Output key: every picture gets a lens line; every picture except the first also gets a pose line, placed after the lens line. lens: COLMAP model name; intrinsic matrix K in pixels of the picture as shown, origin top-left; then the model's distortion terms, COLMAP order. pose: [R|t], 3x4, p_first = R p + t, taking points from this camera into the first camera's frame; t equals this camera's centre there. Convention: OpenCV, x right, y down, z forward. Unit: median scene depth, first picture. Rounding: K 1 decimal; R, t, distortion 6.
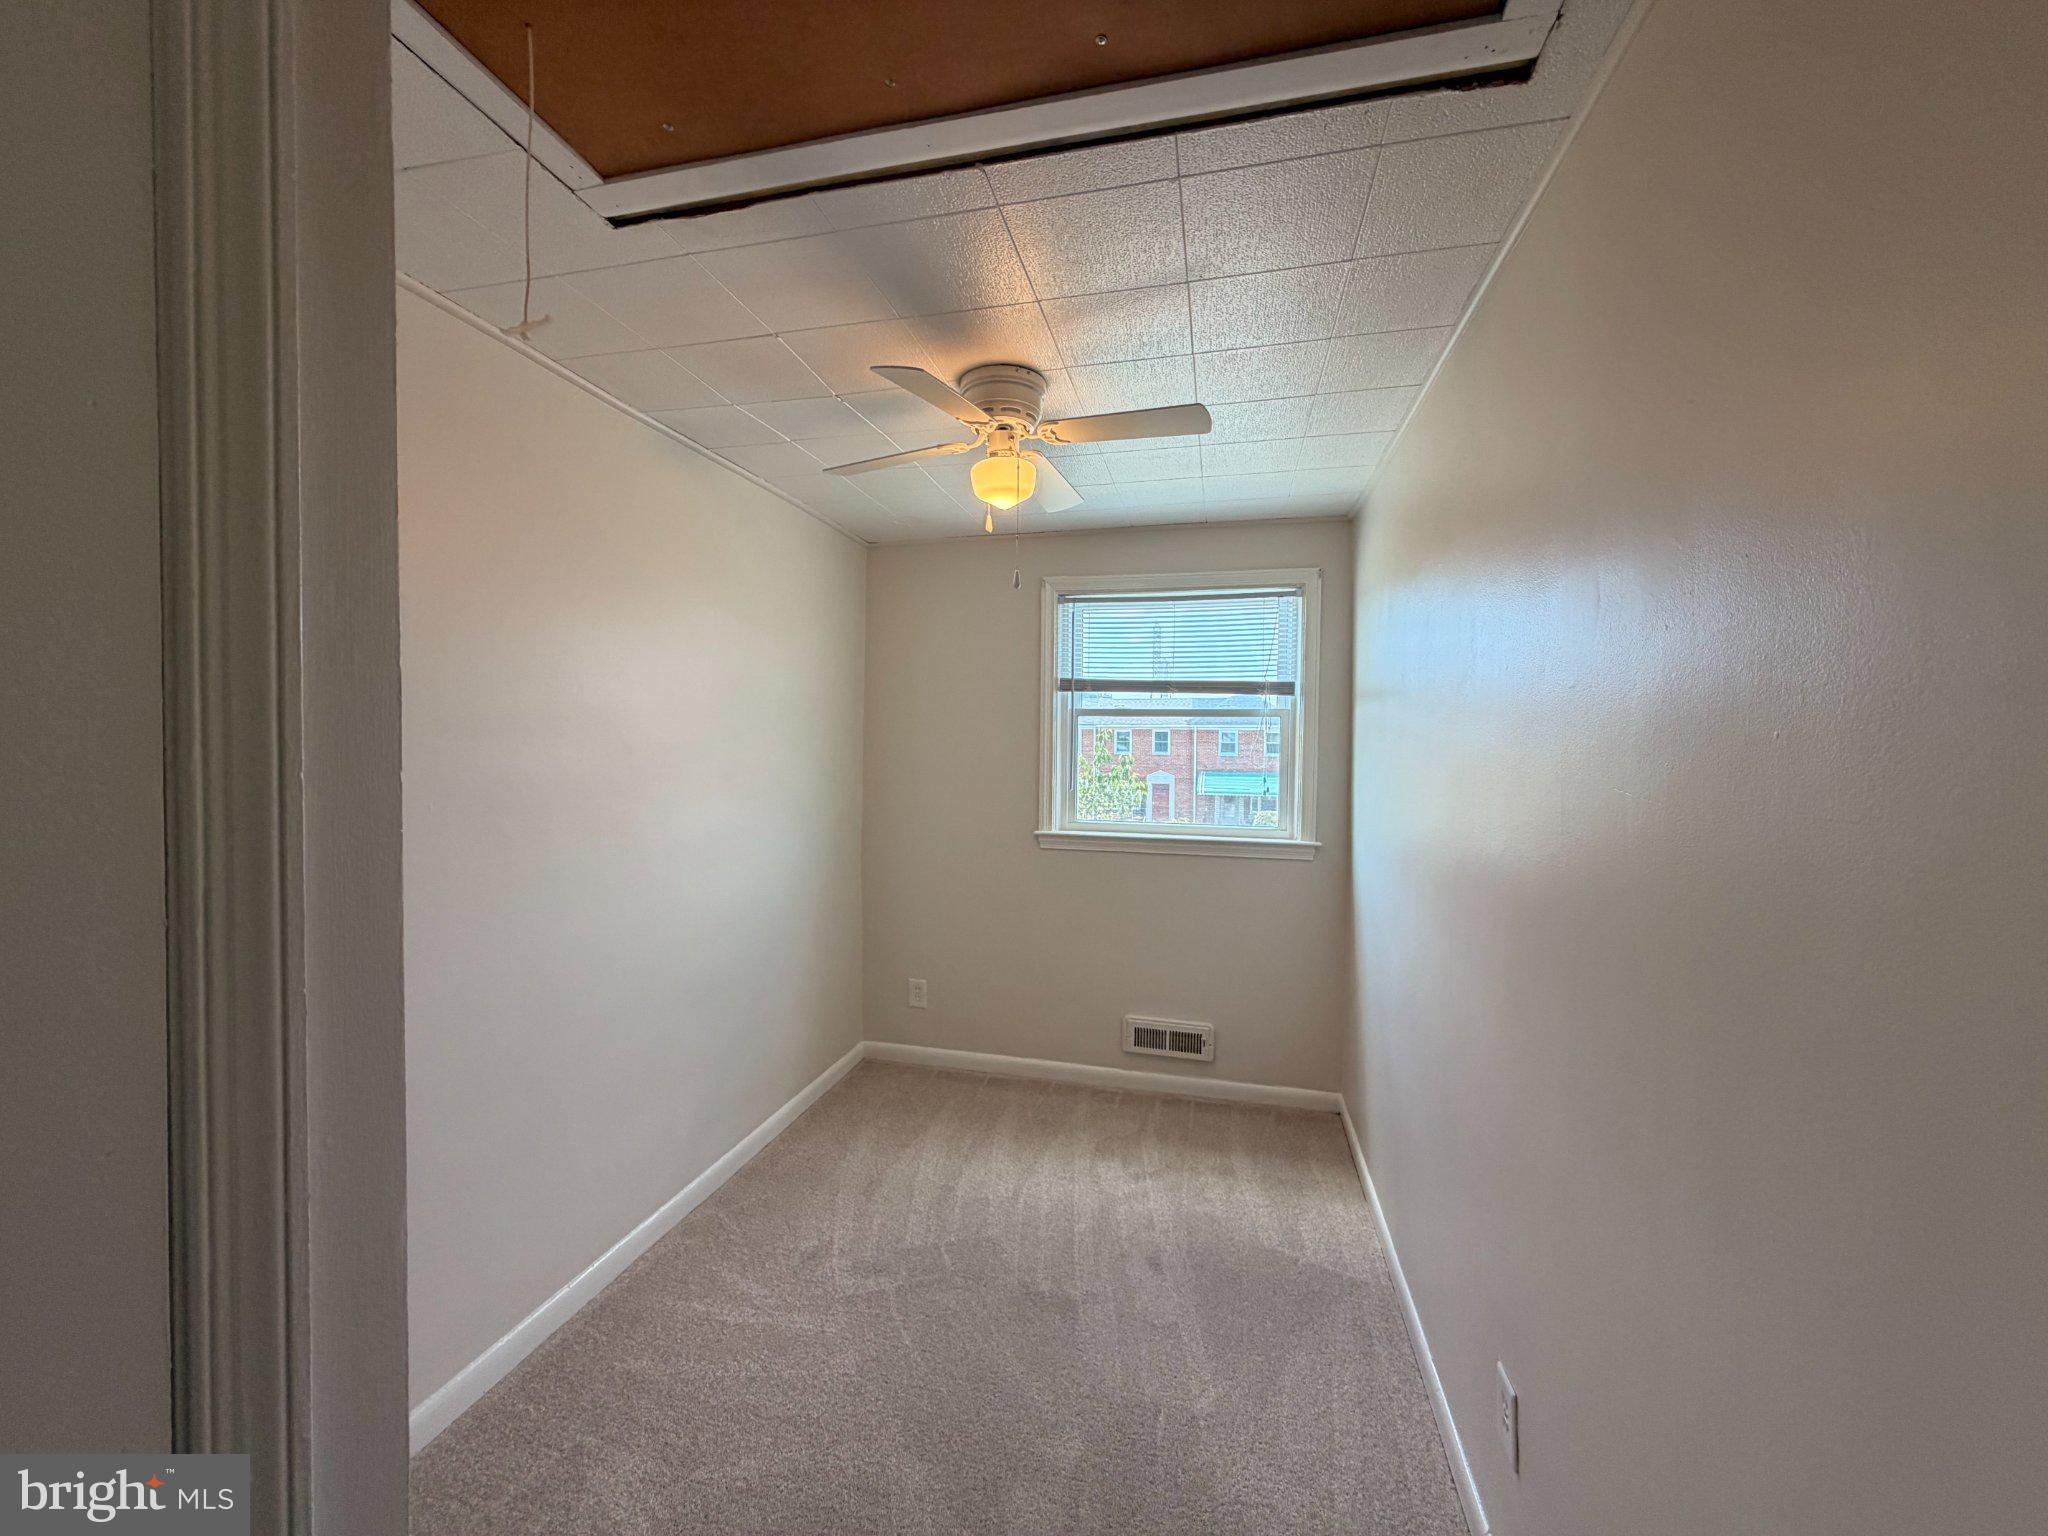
lens RADIAL K [[814.9, 0, 1026.1], [0, 814.9, 765.8], [0, 0, 1]] dist [-0.003995, -0.000121]
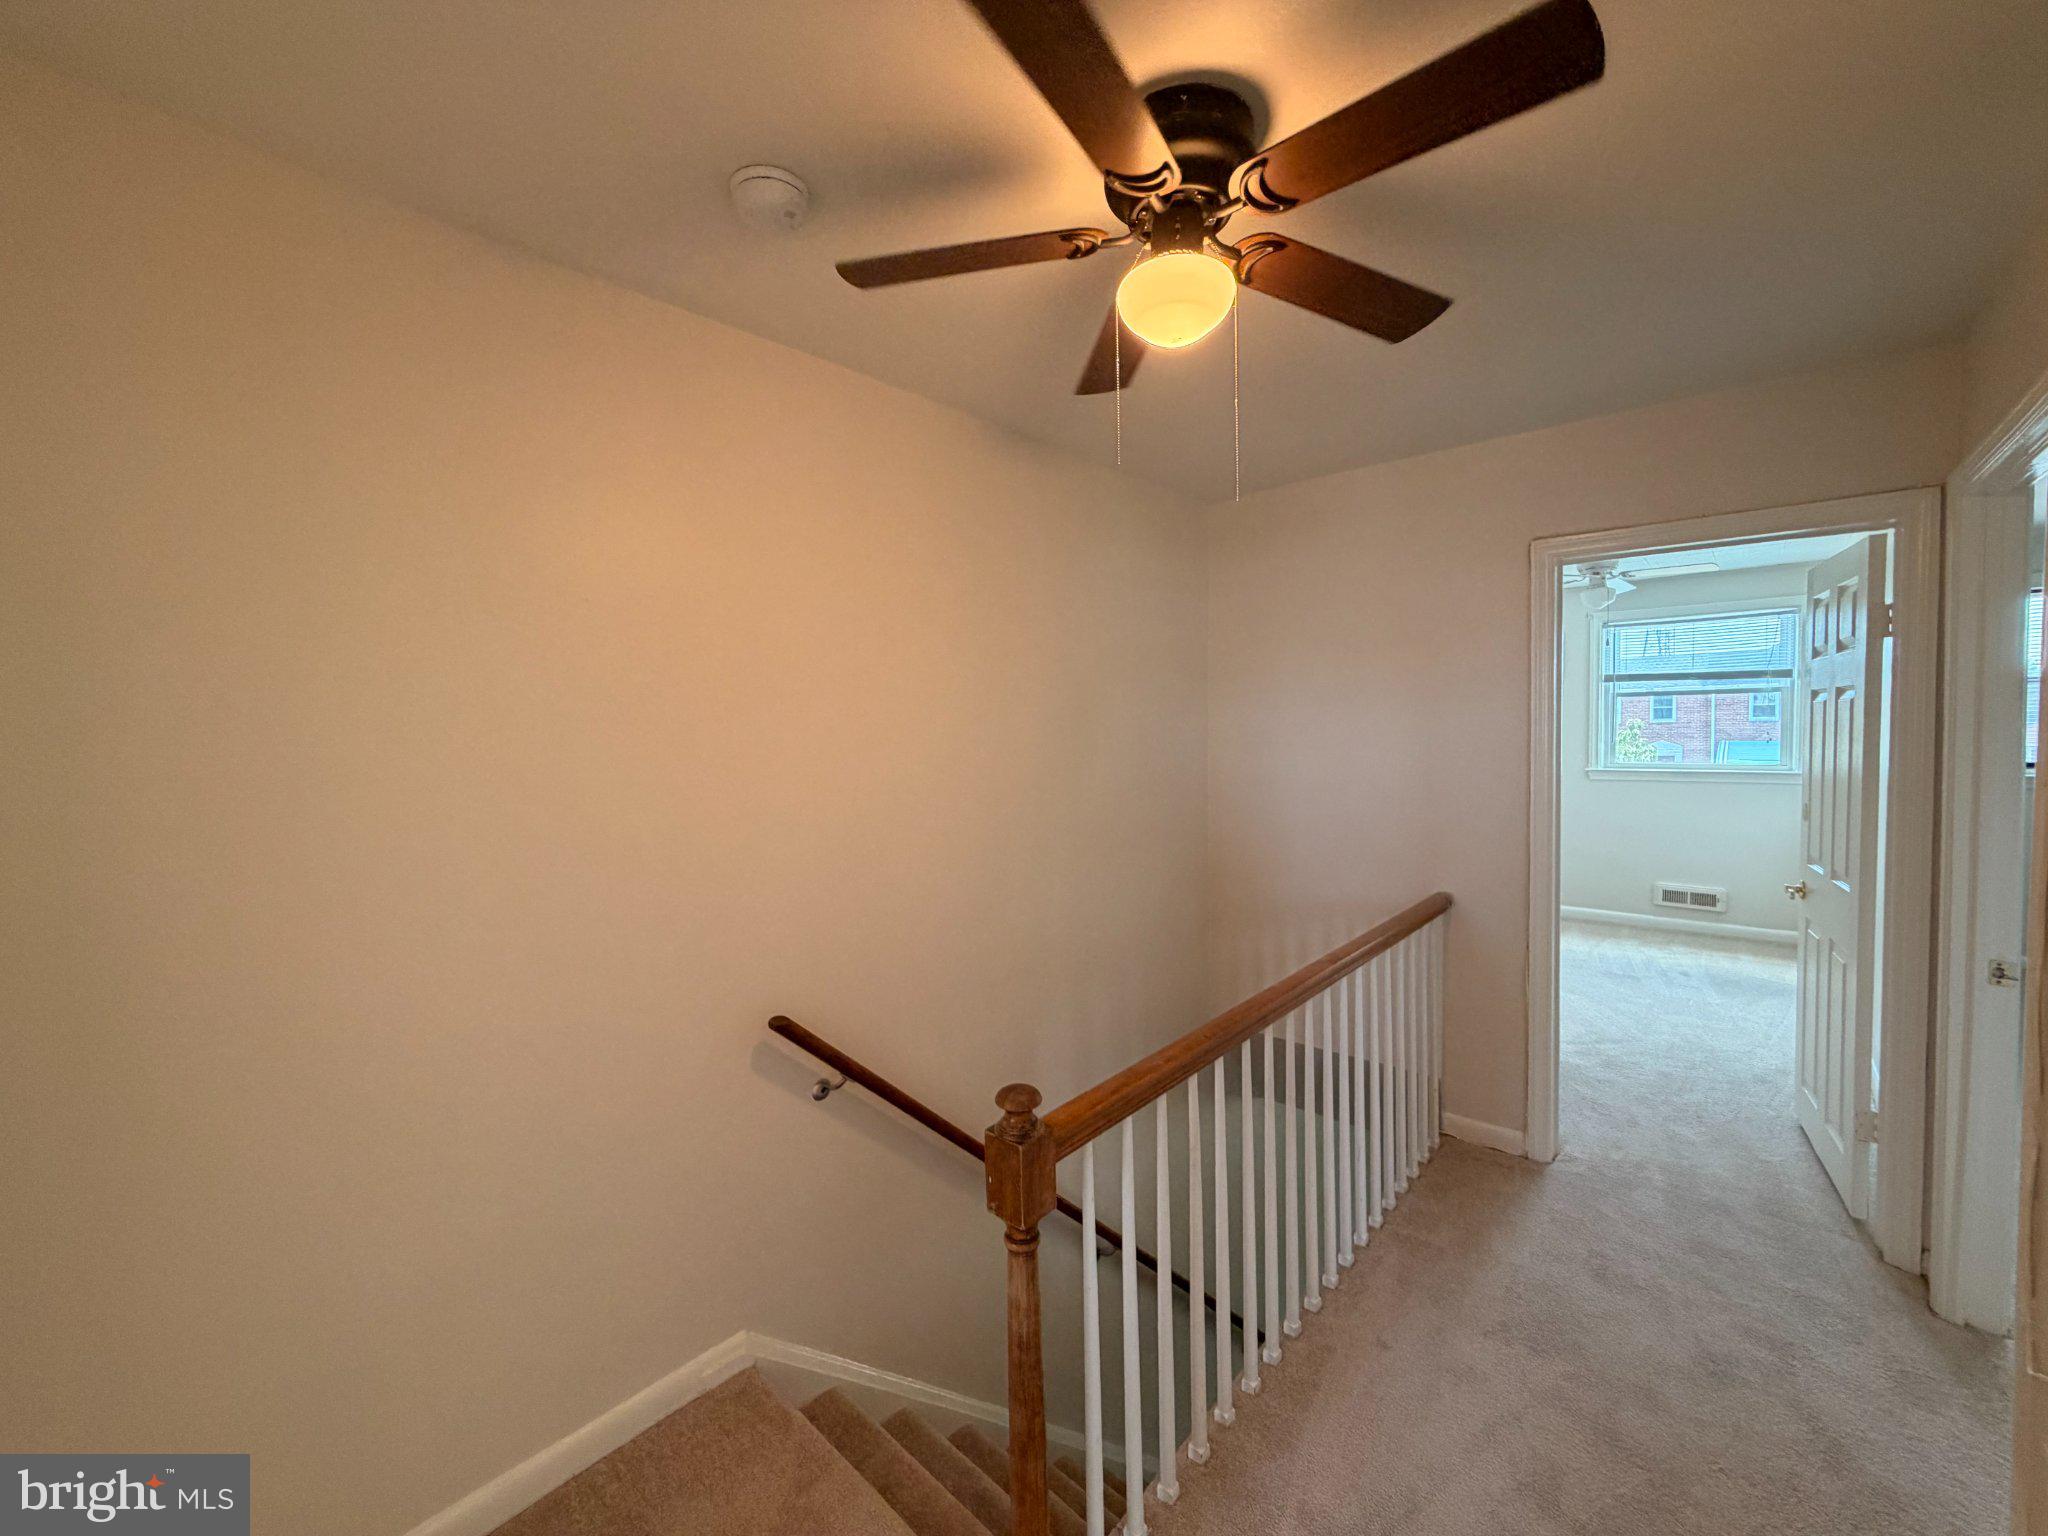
lens RADIAL K [[814.9, 0, 1018.3], [0, 814.9, 763.0], [0, 0, 1]] dist [-0.003995, -0.000121]
pose [[0.875819, -0.008854, -0.482558, -0.204480], [0.019481, 0.999665, 0.017016, 0.019564], [0.482246, -0.024304, 0.875699, -1.012376]]
